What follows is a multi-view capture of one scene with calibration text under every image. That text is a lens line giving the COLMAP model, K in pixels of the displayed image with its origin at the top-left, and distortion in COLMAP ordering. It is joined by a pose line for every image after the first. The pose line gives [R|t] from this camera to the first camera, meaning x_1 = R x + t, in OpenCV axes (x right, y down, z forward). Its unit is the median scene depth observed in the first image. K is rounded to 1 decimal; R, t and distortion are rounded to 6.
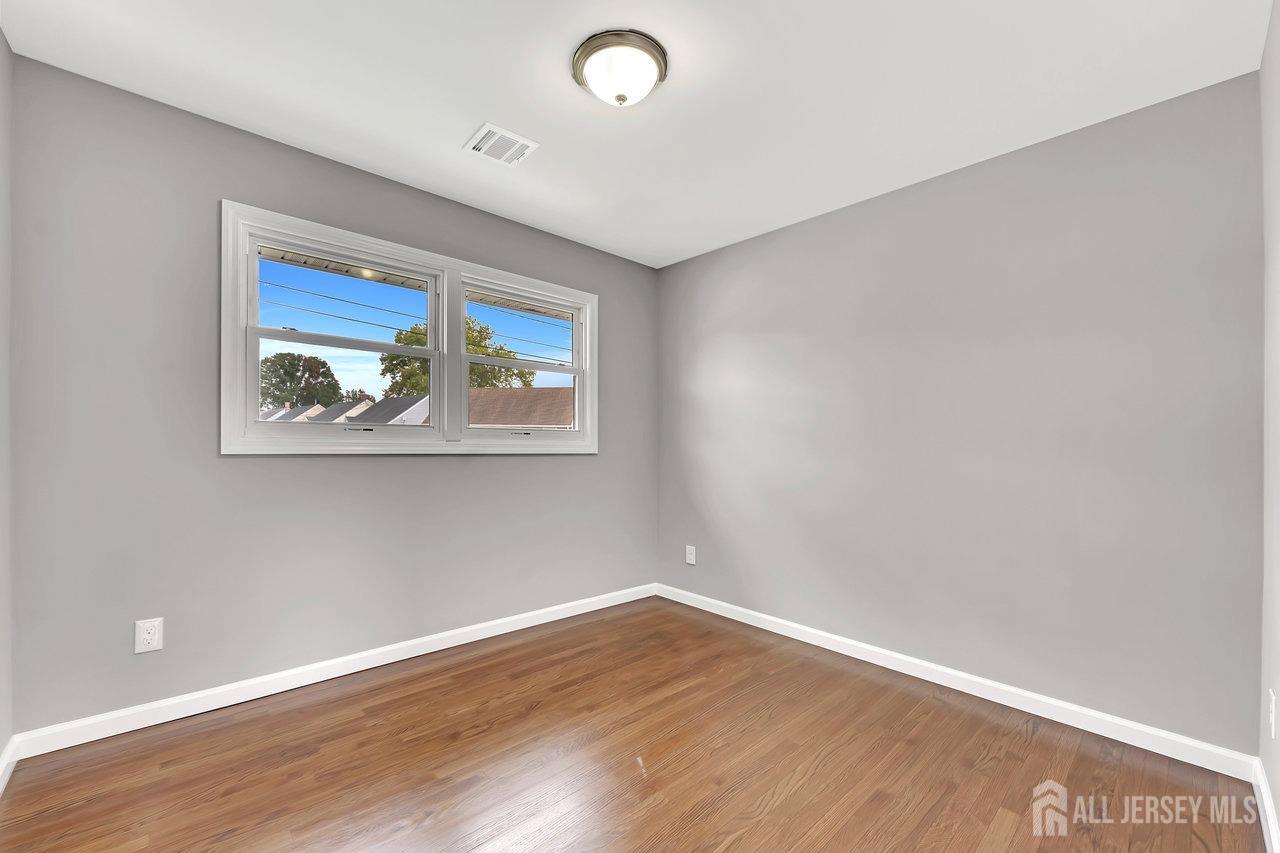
lens RADIAL K [[518.0, 0, 646.4], [0, 518.0, 433.5], [0, 0, 1]] dist [-0.011349, 0.000648]
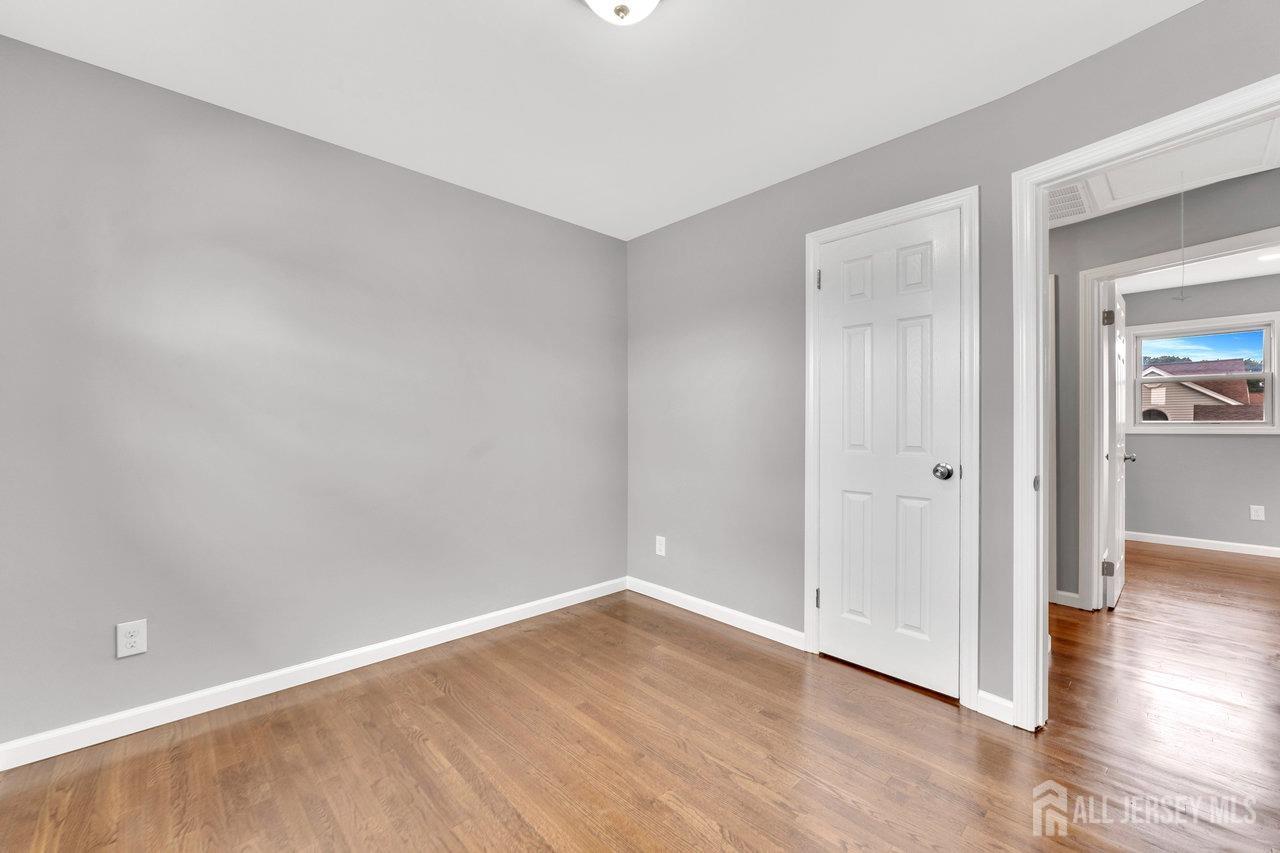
lens RADIAL K [[518.0, 0, 641.3], [0, 518.0, 421.0], [0, 0, 1]] dist [-0.011349, 0.000648]
pose [[0.003985, -0.004575, 0.999982, -0.619924], [-0.006606, 0.999968, 0.004601, 0.025248], [-0.999970, -0.006624, 0.003955, 0.734494]]
